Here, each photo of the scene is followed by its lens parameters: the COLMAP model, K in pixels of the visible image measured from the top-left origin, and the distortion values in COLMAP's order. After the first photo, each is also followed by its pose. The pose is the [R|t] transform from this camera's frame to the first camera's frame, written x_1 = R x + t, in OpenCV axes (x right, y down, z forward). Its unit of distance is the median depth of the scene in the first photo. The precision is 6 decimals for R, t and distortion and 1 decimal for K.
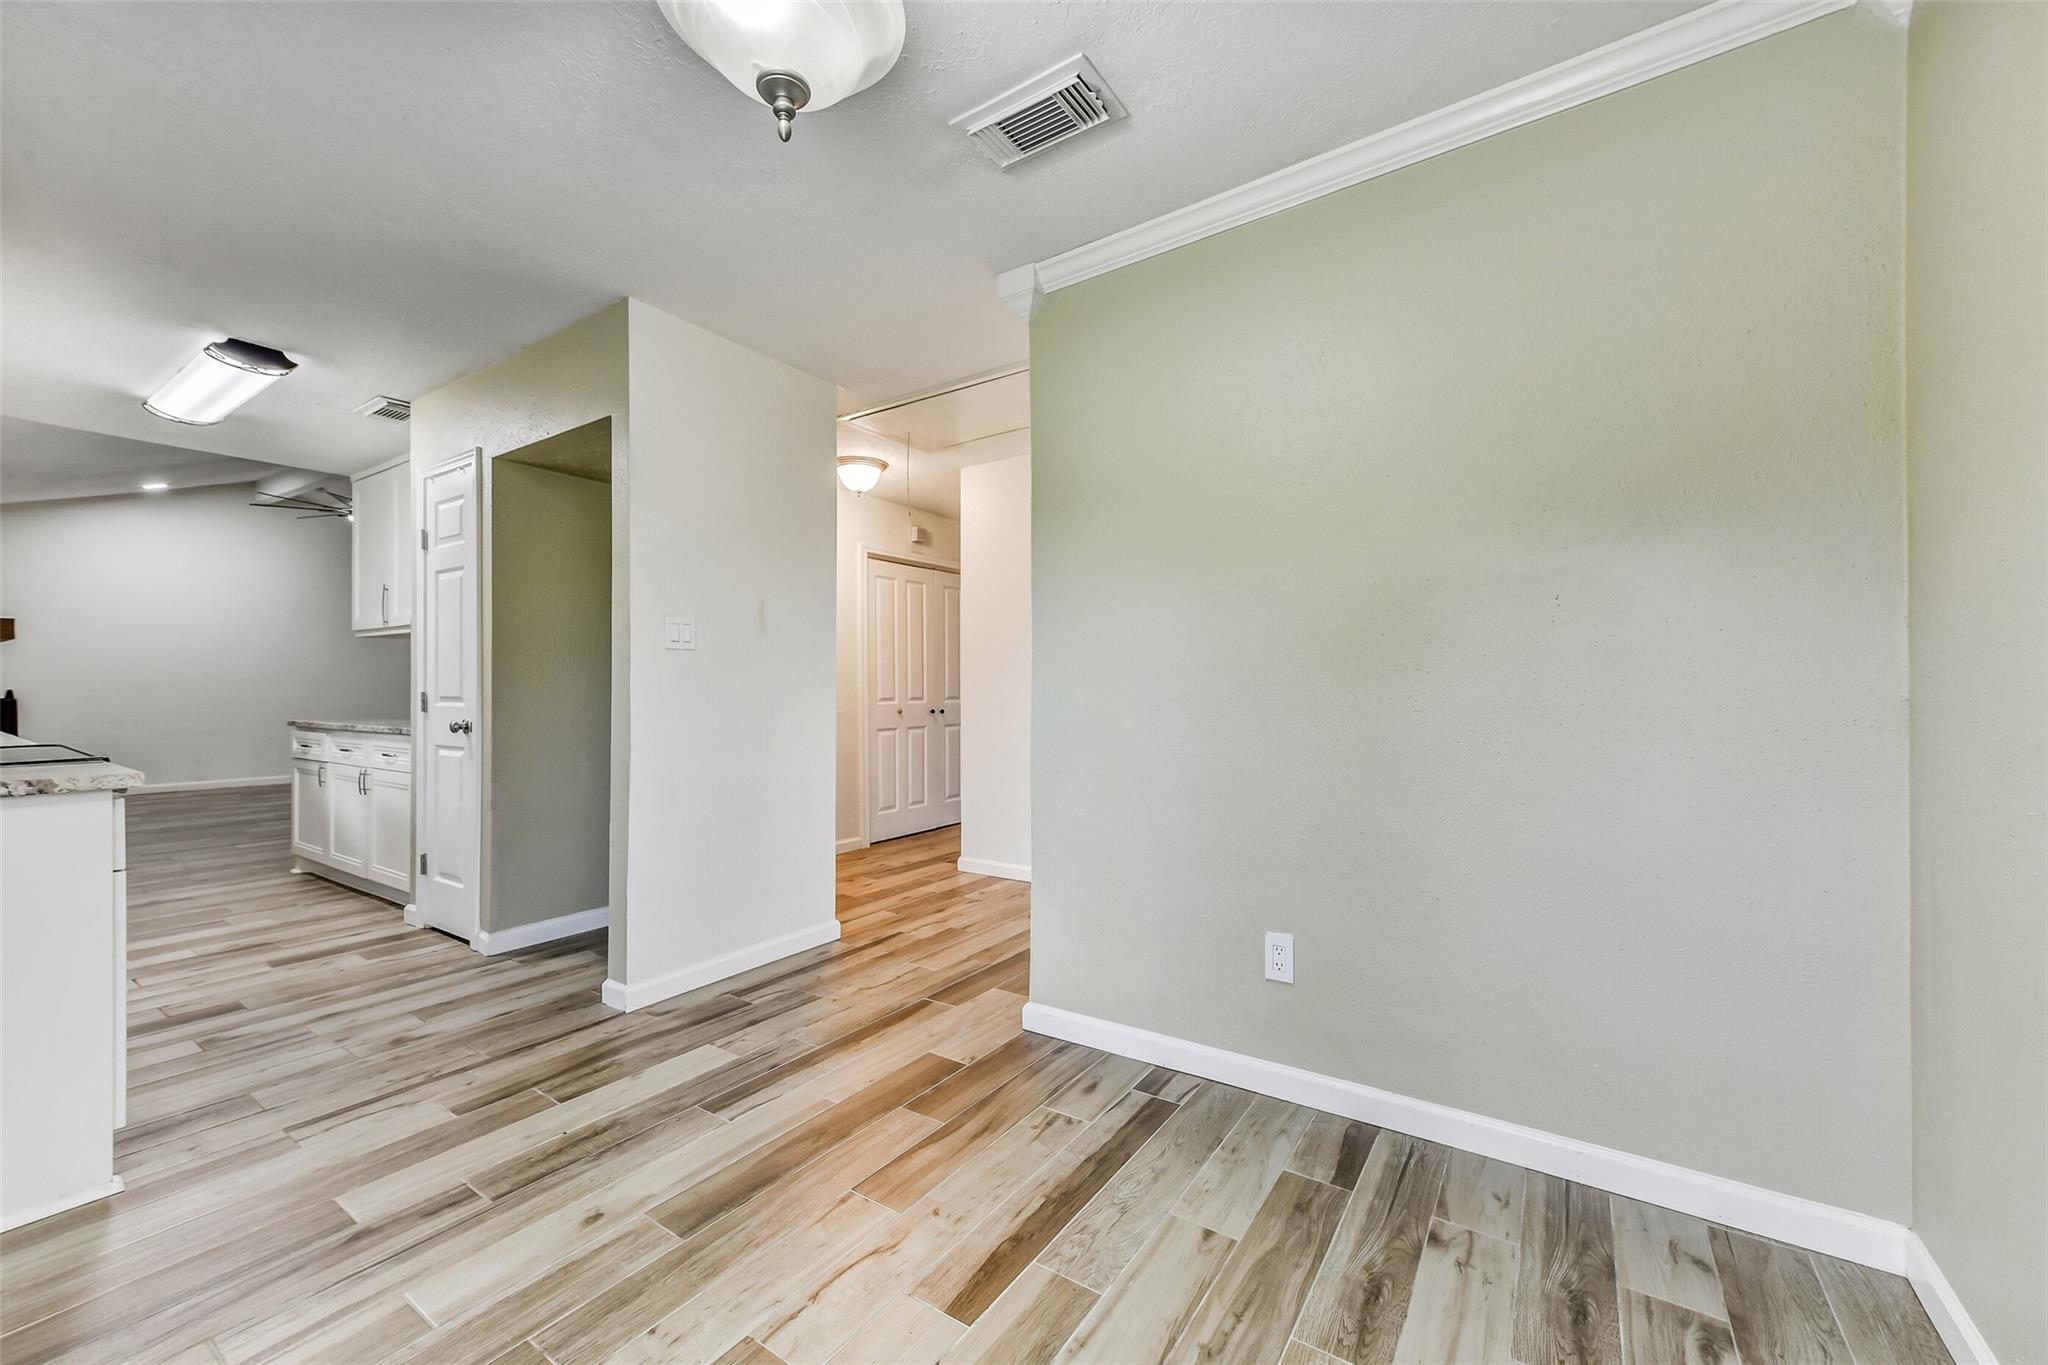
lens RADIAL K [[806.0, 0, 1030.3], [0, 806.0, 683.4], [0, 0, 1]] dist [0.010353, 0.000104]
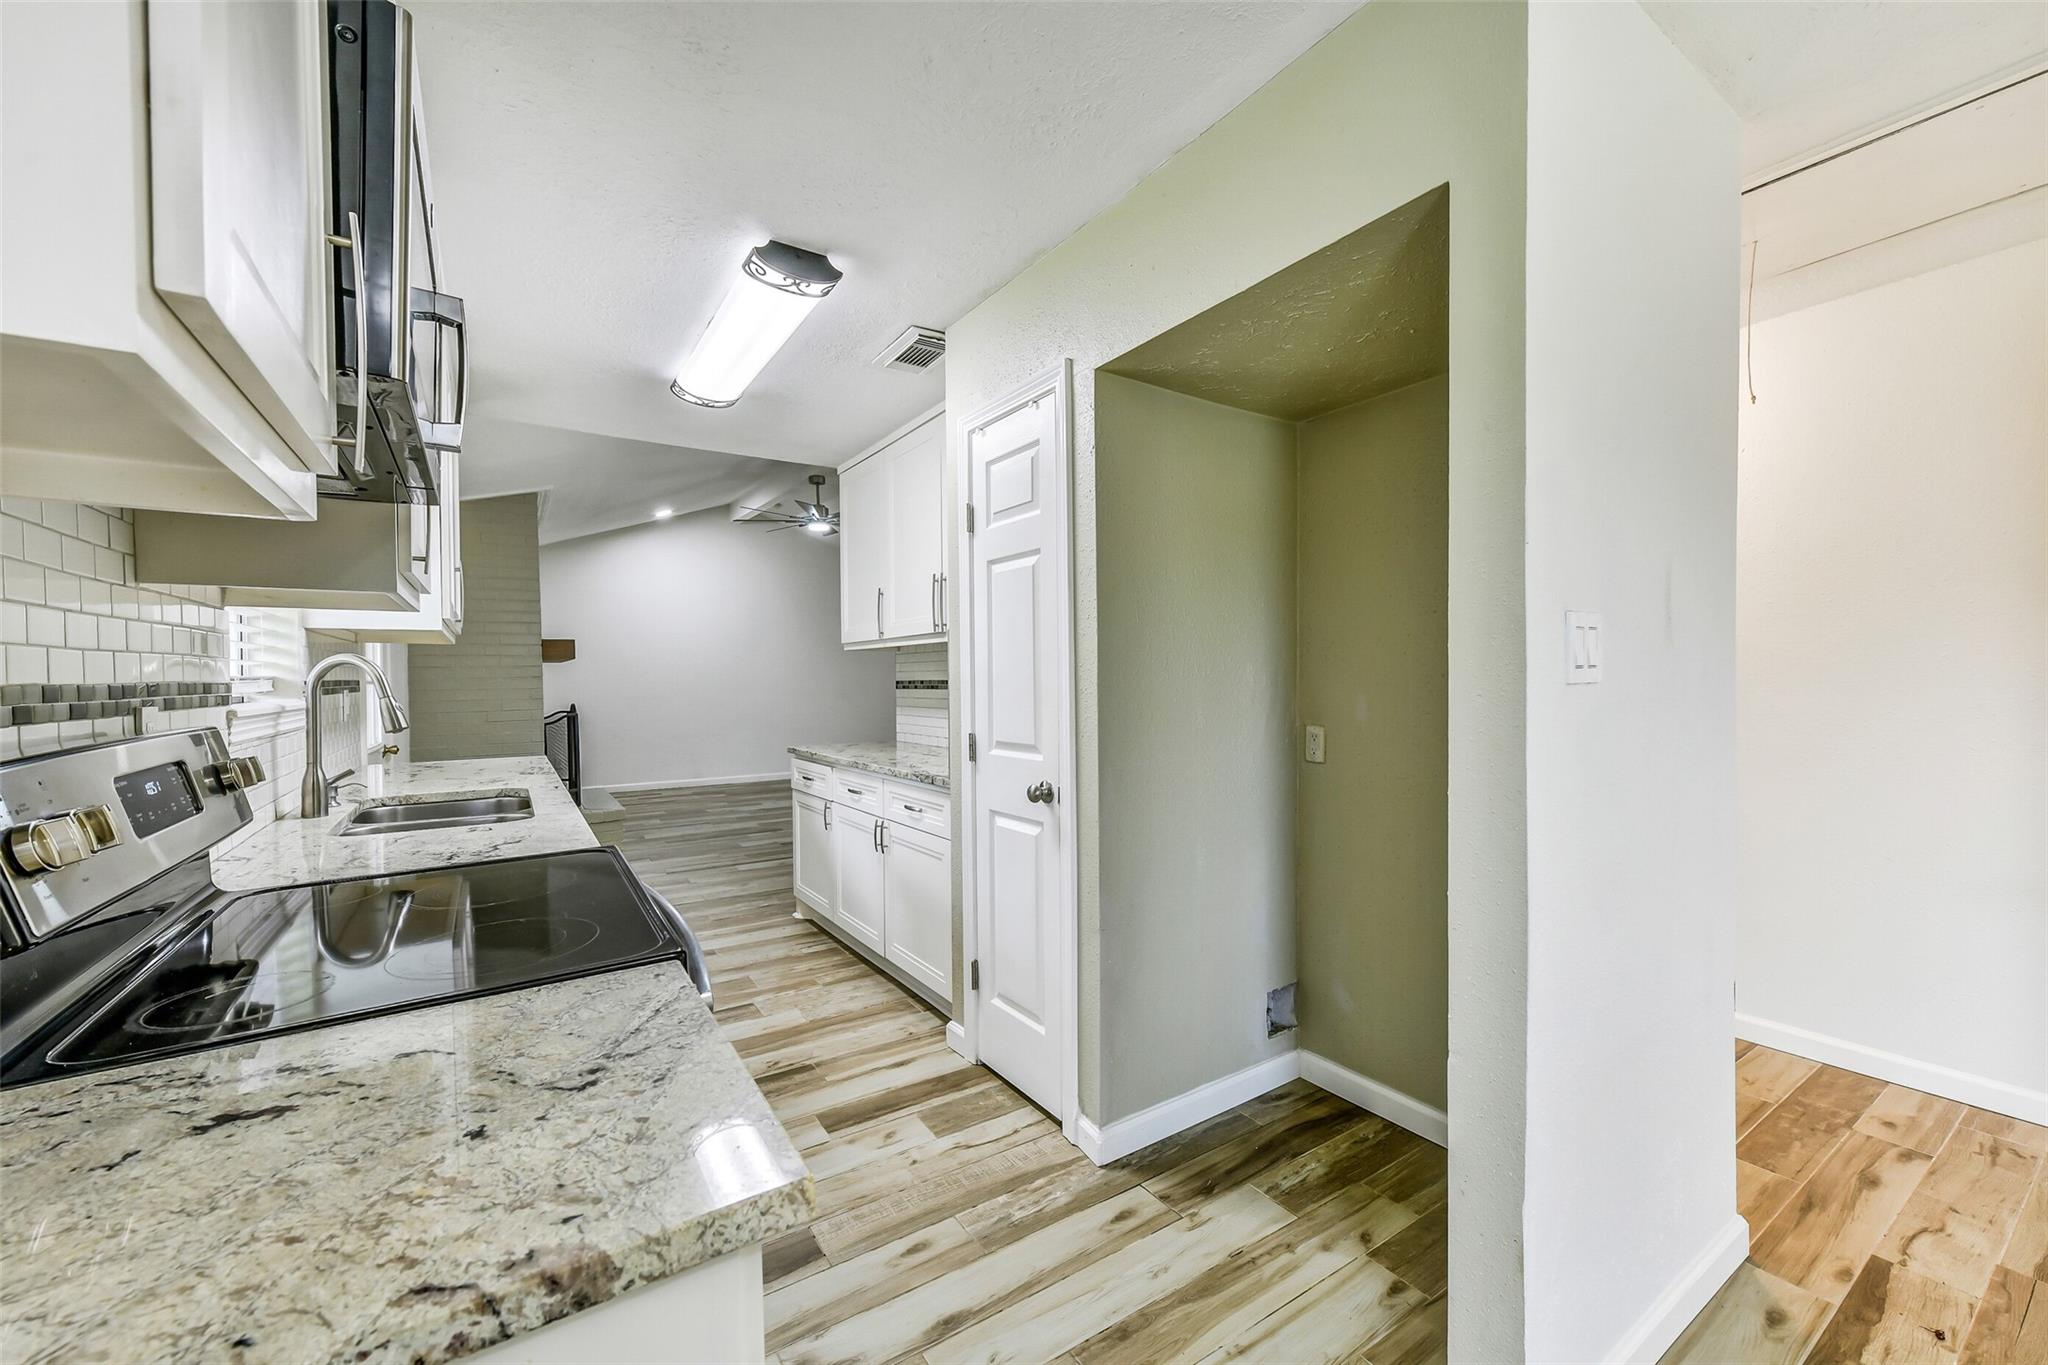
lens RADIAL K [[808.3, 0, 1027.4], [0, 808.3, 685.0], [0, 0, 1]] dist [0.009354, -0.000385]
pose [[0.925423, -0.004338, -0.378911, -0.474367], [0.009870, 0.999871, 0.012660, -0.043689], [0.378807, -0.015456, 0.925346, 0.396739]]
